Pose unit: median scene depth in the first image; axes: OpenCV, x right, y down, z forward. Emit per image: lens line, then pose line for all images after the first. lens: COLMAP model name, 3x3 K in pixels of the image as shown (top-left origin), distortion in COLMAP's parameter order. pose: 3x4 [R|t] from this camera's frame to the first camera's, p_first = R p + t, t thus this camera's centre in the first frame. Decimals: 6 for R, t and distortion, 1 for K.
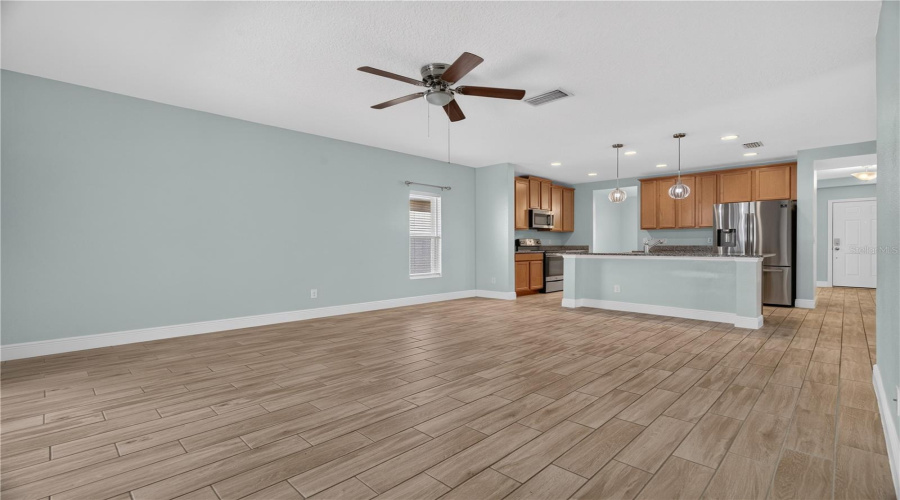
lens RADIAL K [[407.0, 0, 450.7], [0, 407.0, 248.0], [0, 0, 1]] dist [0.001837, 0.000671]
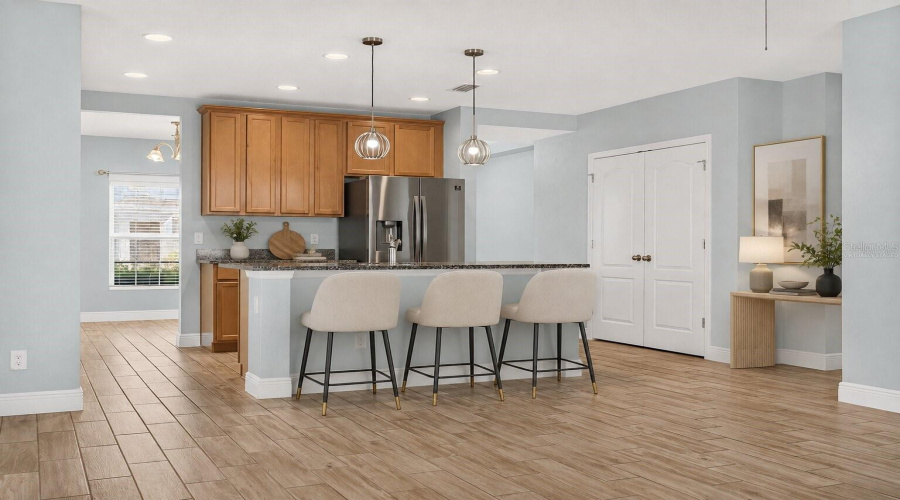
lens RADIAL K [[902.8, 0, 443.8], [0, 902.8, 252.0], [0, 0, 1]] dist [-0.014603, 0.000000]
pose [[0.355991, -0.001310, 0.934488, -0.572576], [0.002977, 0.999996, 0.000268, -0.003426], [-0.934484, 0.002687, 0.355994, 0.565371]]
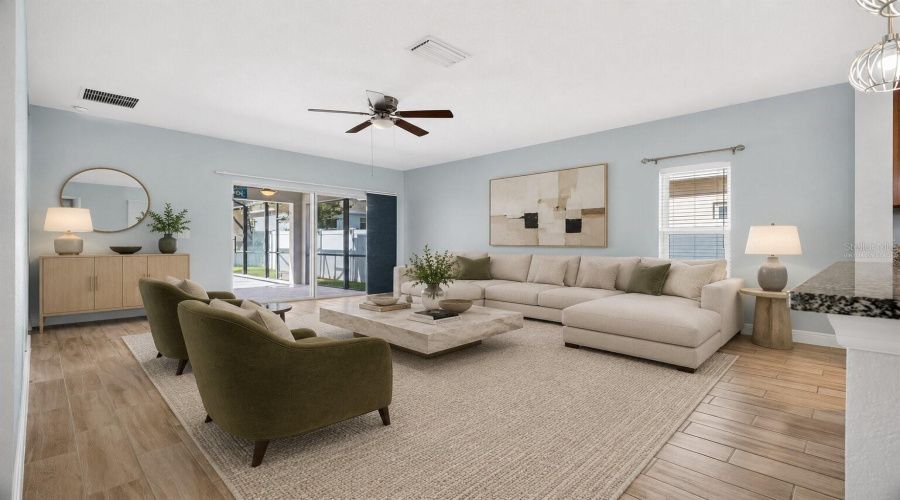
lens RADIAL K [[407.0, 0, 450.0], [0, 407.0, 246.4], [0, 0, 1]] dist [0.001837, 0.000671]
pose [[-0.019225, -0.000507, -0.999815, 0.723951], [-0.017744, 0.999843, -0.000166, 0.003069], [0.999658, 0.017737, -0.019231, 0.730519]]
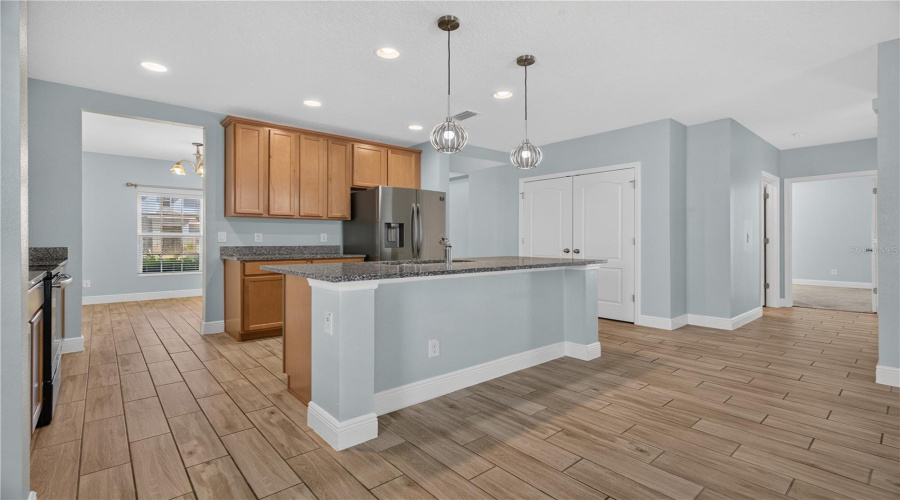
lens RADIAL K [[407.0, 0, 450.9], [0, 407.0, 243.8], [0, 0, 1]] dist [0.001837, 0.000671]
pose [[0.084138, -0.007318, 0.996427, -0.029499], [0.006518, 0.999956, 0.006793, -0.017065], [-0.996433, 0.005923, 0.084182, 0.999350]]
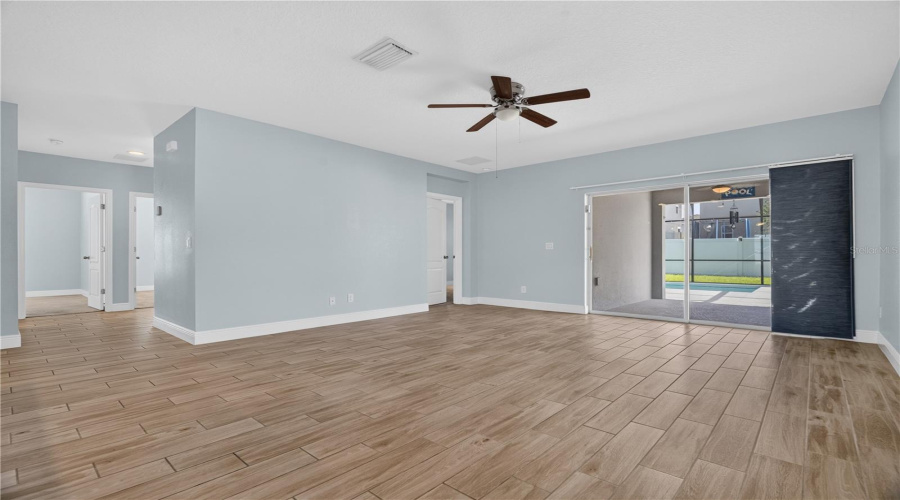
lens RADIAL K [[407.0, 0, 445.6], [0, 407.0, 252.7], [0, 0, 1]] dist [0.001837, 0.000671]
pose [[-0.999506, 0.005039, -0.031016, 0.101749], [0.005002, 0.999987, 0.001268, 0.002113], [0.031022, 0.001113, -0.999518, 1.246969]]
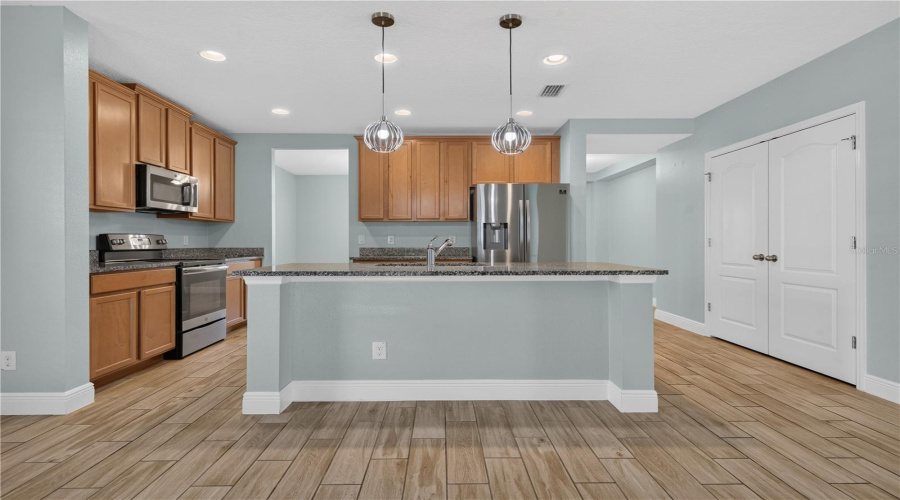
lens RADIAL K [[466.0, 0, 445.3], [0, 466.0, 241.6], [0, 0, 1]] dist [0.013690, -0.002945]
pose [[0.709473, 0.002242, 0.704729, 0.113195], [0.005159, 0.999952, -0.008376, -0.013024], [-0.704714, 0.009578, 0.709427, 0.630128]]
